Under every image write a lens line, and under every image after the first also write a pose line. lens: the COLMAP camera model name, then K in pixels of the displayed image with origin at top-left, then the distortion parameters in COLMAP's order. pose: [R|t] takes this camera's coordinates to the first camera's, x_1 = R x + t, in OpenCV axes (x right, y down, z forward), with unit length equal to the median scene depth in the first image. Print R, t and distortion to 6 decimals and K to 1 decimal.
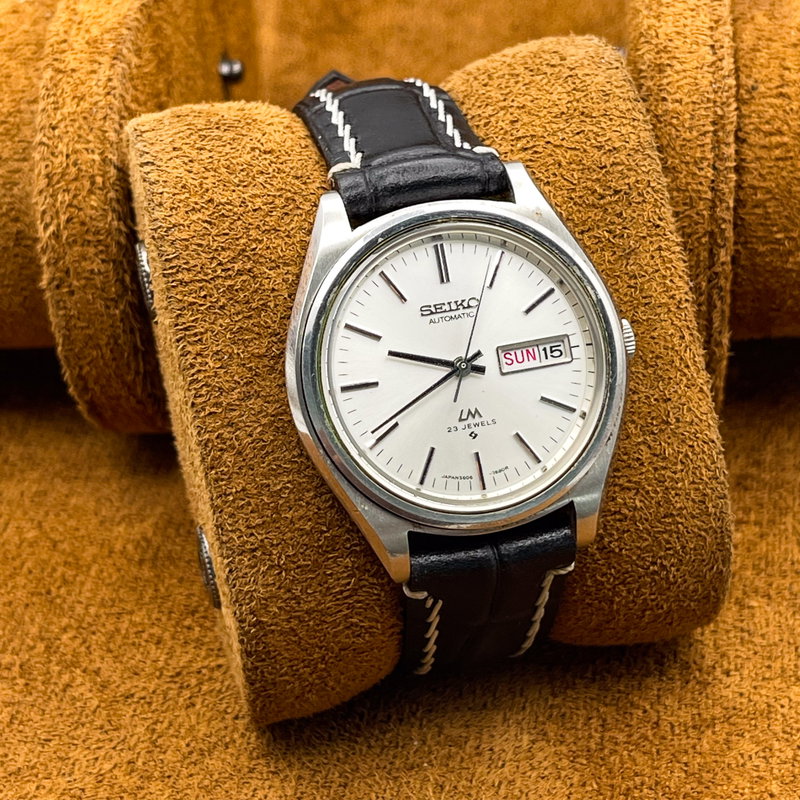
lens RADIAL K [[2050.9, 0, 388.7], [0, 2050.9, 400.4], [0, 0, 1]] dist [0.184392, 0.184210]
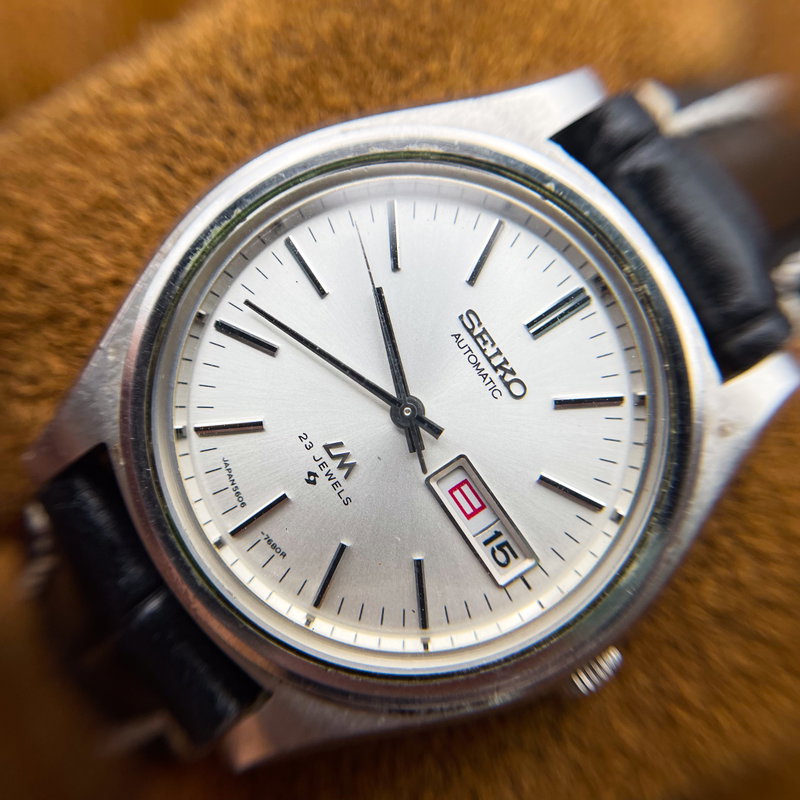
lens RADIAL K [[877.1, 0, 383.9], [0, 877.1, 398.4], [0, 0, 1]] dist [0.453961, 0.004747]
pose [[0.396641, 0.900157, -0.179983, 0.074191], [-0.908196, 0.413340, 0.065801, -0.028278], [0.133626, 0.137360, 0.981466, 0.739925]]
